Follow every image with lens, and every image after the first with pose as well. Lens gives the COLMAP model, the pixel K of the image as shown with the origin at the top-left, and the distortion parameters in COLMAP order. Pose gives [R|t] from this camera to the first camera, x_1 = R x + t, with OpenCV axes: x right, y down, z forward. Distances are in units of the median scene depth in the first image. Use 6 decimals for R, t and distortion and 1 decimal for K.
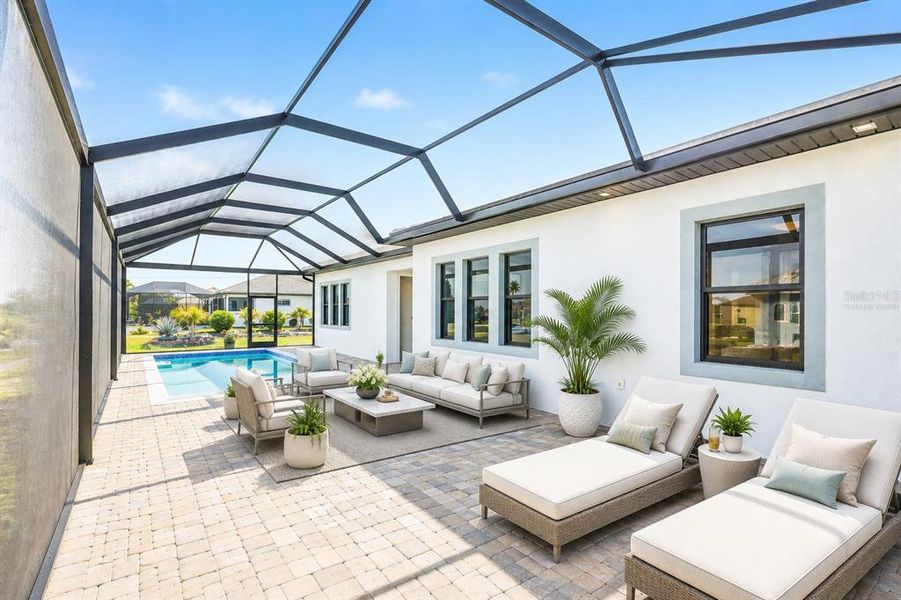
lens RADIAL K [[422.4, 0, 451.3], [0, 422.4, 288.2], [0, 0, 1]] dist [0.002397, 0.000488]
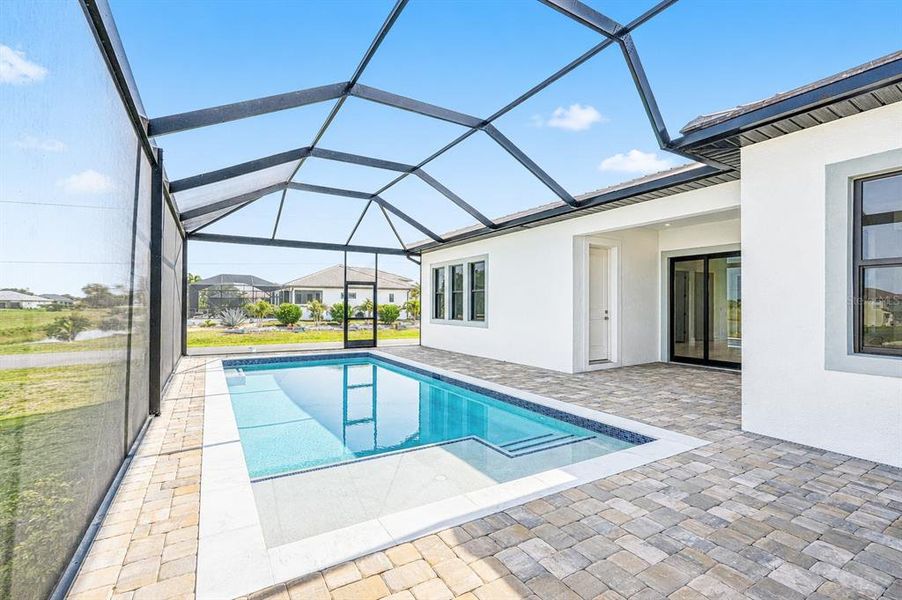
lens RADIAL K [[417.7, 0, 435.5], [0, 417.7, 299.0], [0, 0, 1]] dist [0.011001, -0.000392]
pose [[0.989909, -0.023998, -0.139655, -0.160048], [0.031304, 0.998241, 0.050354, 0.011085], [0.138201, -0.054218, 0.988919, 0.209312]]
